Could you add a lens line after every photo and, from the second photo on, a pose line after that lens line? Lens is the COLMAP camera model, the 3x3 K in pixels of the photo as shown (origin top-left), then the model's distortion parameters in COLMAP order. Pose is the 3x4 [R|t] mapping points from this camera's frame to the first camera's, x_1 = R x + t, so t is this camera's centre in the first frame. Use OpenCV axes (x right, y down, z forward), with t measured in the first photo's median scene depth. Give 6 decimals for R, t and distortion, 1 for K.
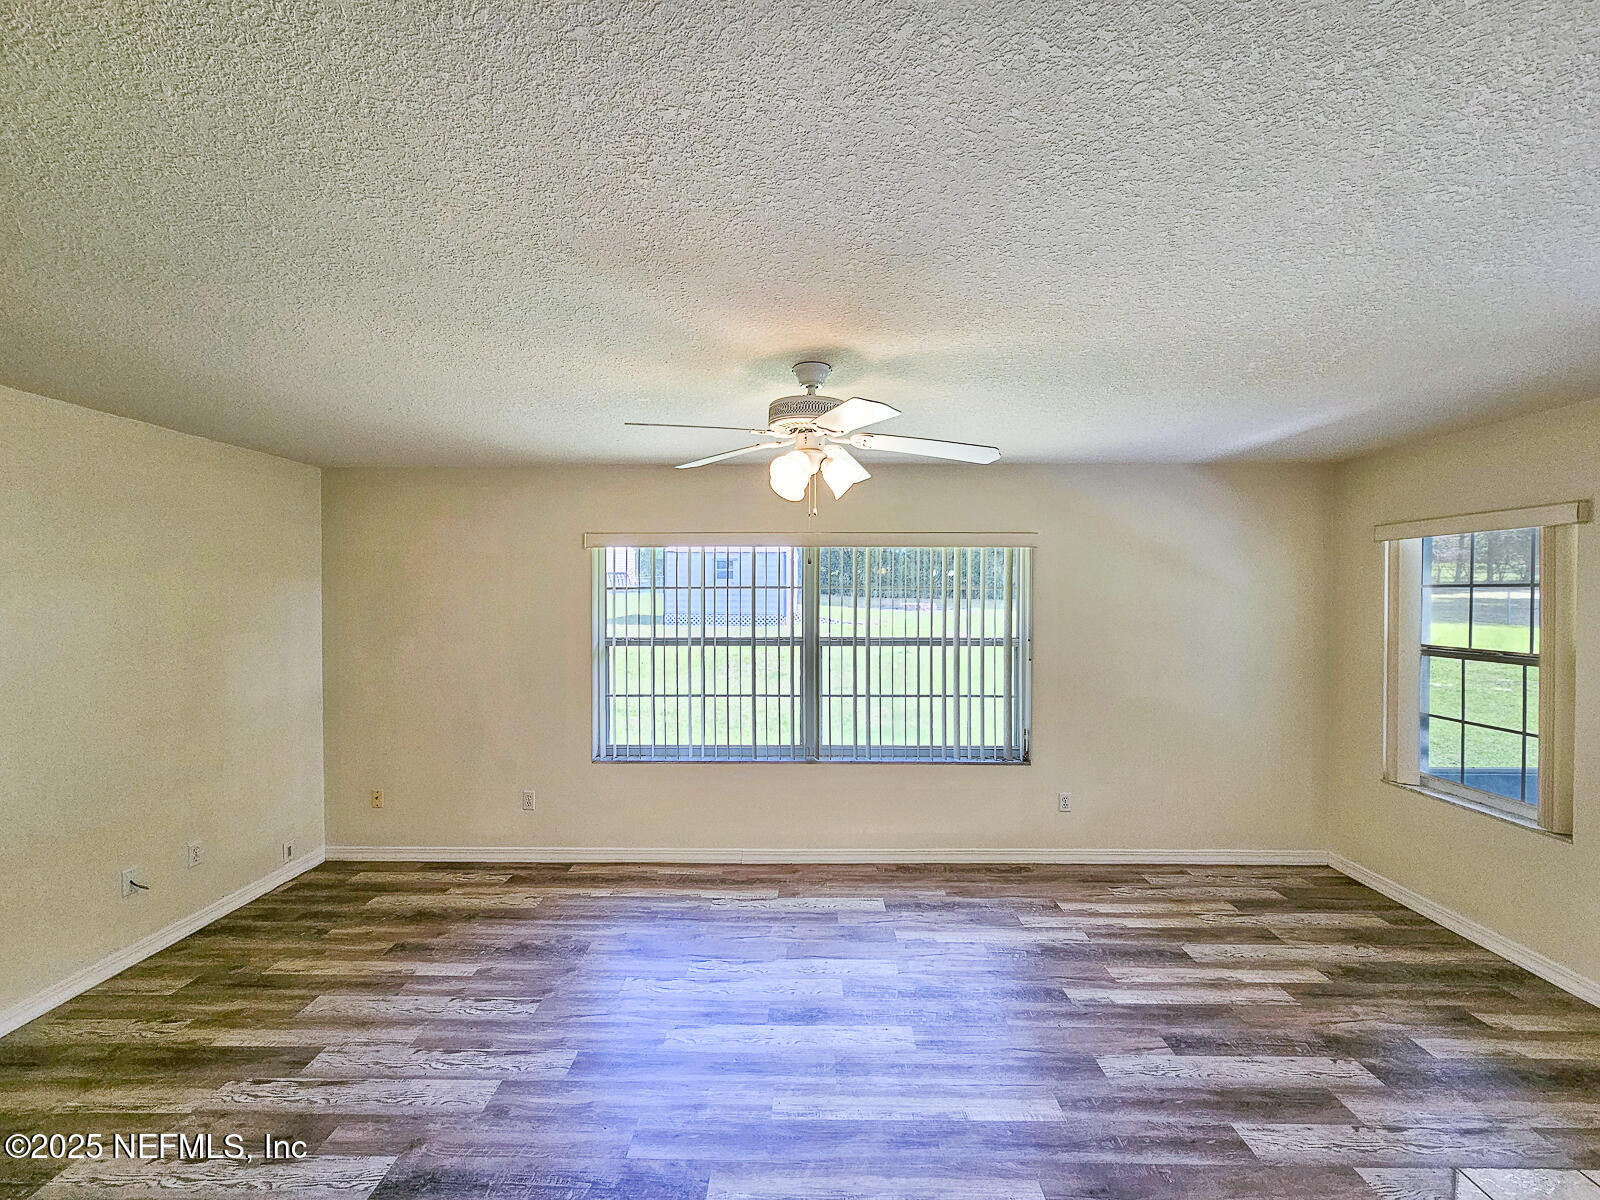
lens RADIAL K [[671.2, 0, 800.0], [0, 671.2, 600.0], [0, 0, 1]] dist [0.000580, 0.000173]
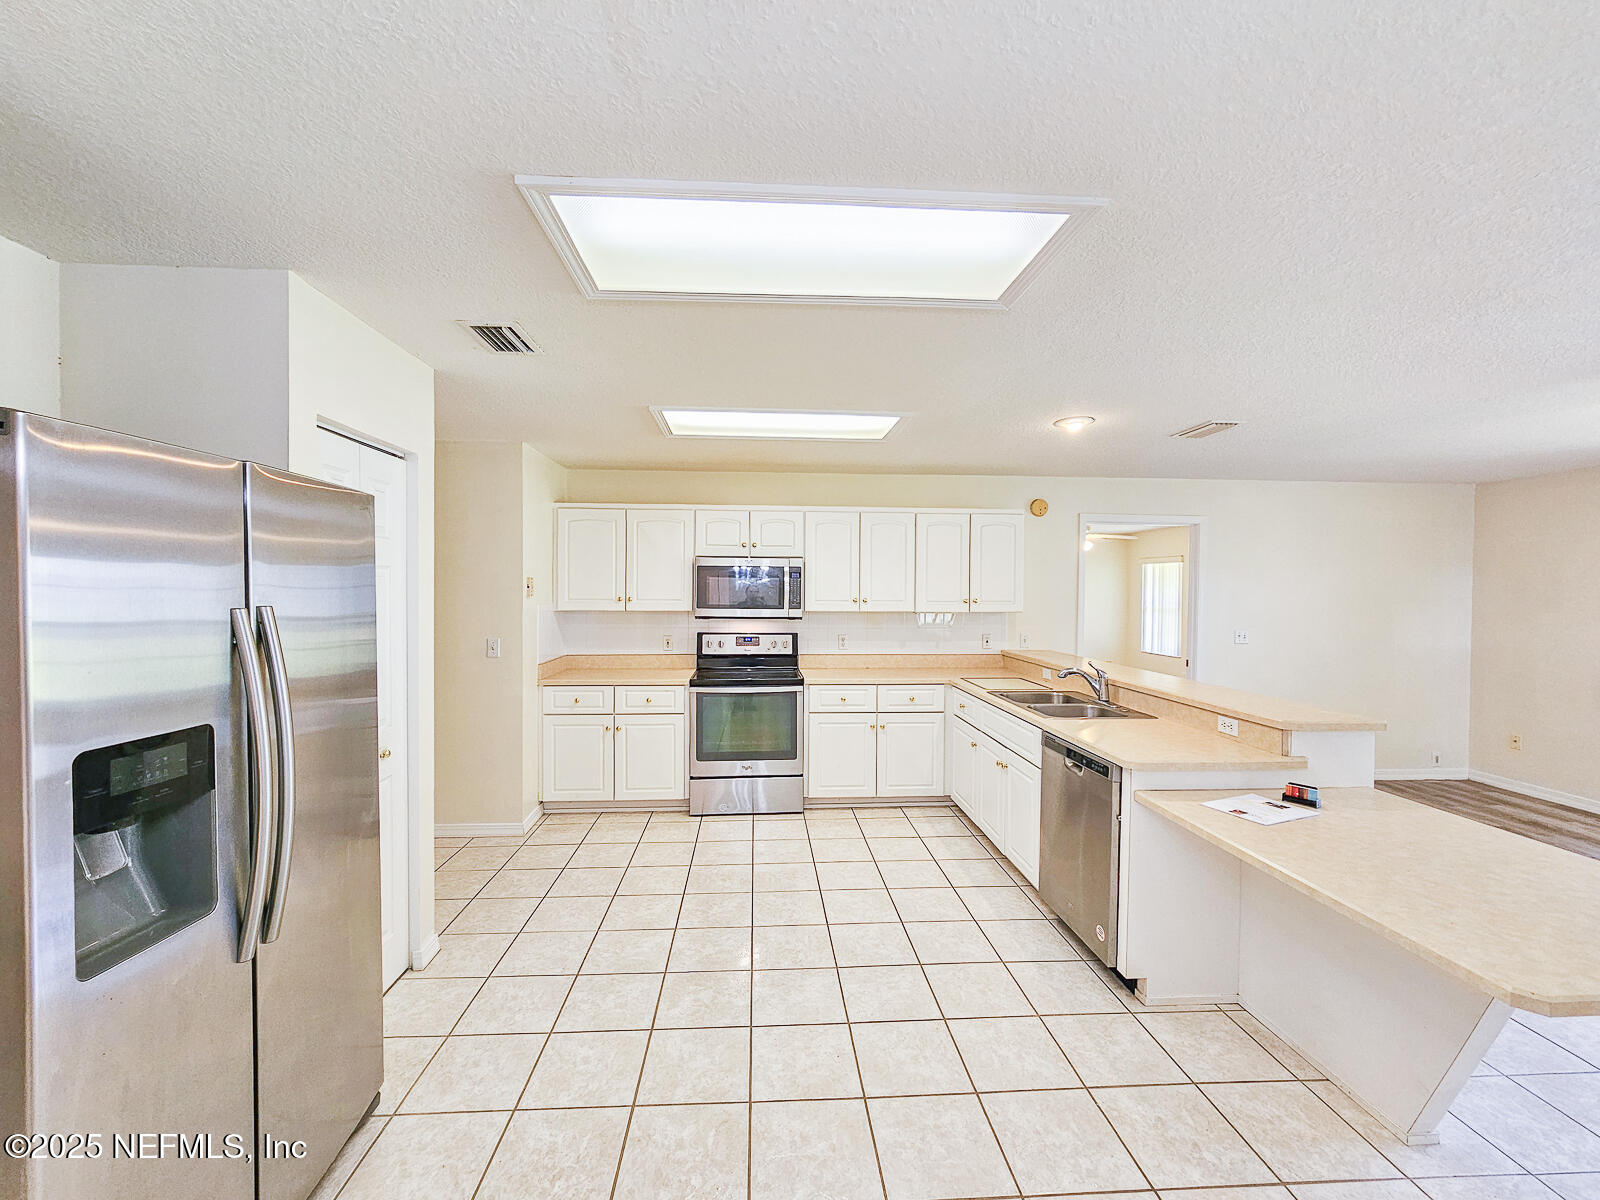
lens RADIAL K [[637.0, 0, 810.9], [0, 637.0, 592.5], [0, 0, 1]] dist [0.000424, 0.000276]
pose [[0.075693, 0.006080, -0.997113, 0.610490], [-0.015371, 0.999870, 0.004930, 0.036854], [0.997013, 0.014953, 0.075777, -0.546065]]
